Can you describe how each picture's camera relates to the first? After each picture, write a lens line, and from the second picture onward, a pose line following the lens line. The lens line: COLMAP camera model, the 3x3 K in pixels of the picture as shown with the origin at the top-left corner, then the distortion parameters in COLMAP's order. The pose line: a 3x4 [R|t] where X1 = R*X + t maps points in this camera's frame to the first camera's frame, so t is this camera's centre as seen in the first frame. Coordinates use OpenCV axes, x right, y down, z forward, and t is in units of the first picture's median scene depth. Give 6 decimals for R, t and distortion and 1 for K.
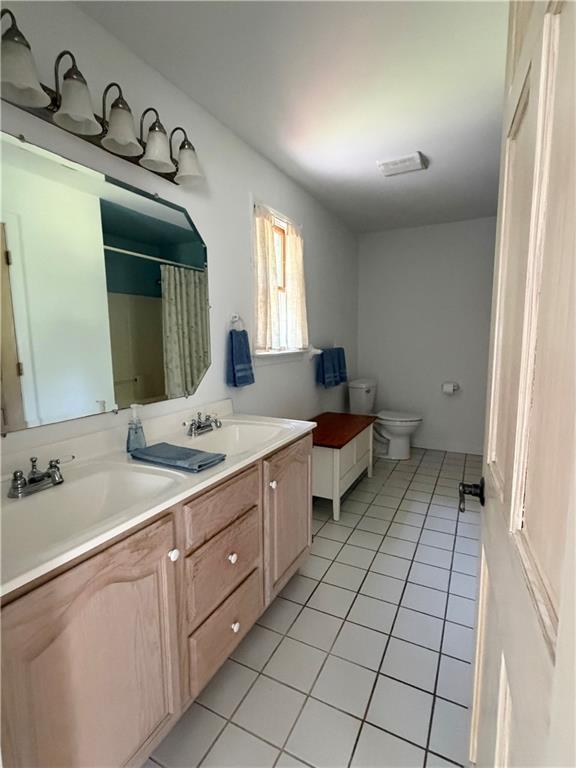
lens RADIAL K [[373.9, 0, 288.9], [0, 373.9, 384.5], [0, 0, 1]] dist [0.003951, 0.000490]
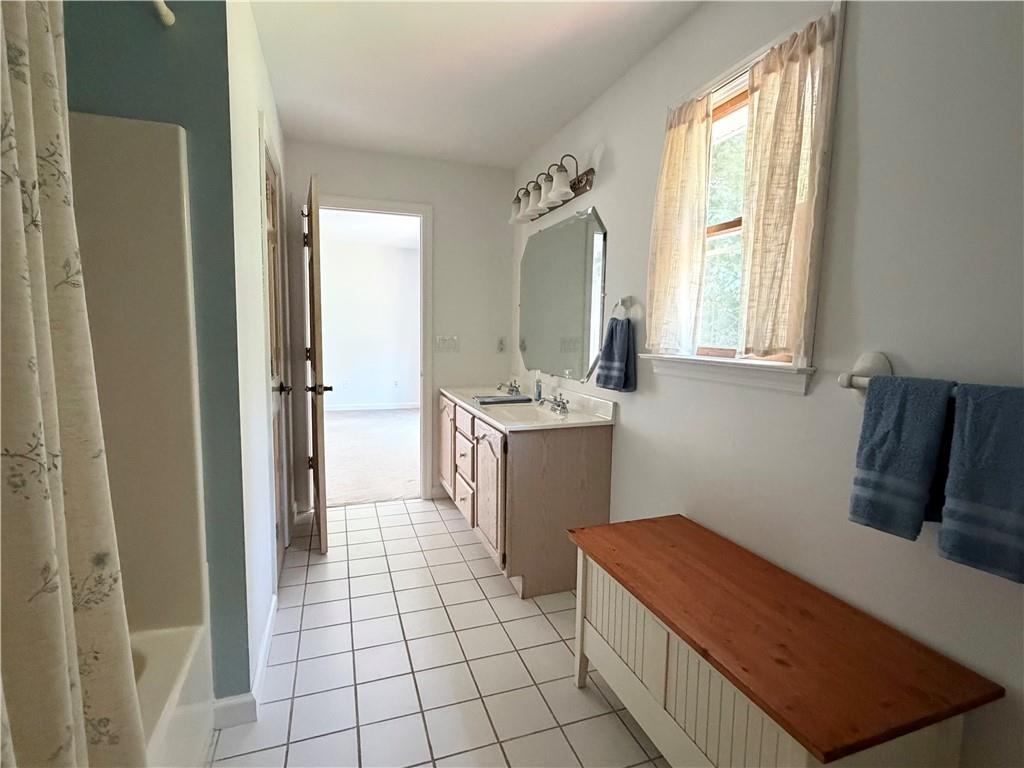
lens RADIAL K [[498.5, 0, 511.0], [0, 498.5, 384.7], [0, 0, 1]] dist [0.003951, 0.000490]
pose [[-0.682721, 0.077912, -0.726514, 0.764685], [-0.095695, 0.976201, 0.194615, -0.186931], [0.724386, 0.202391, -0.659017, 1.513606]]
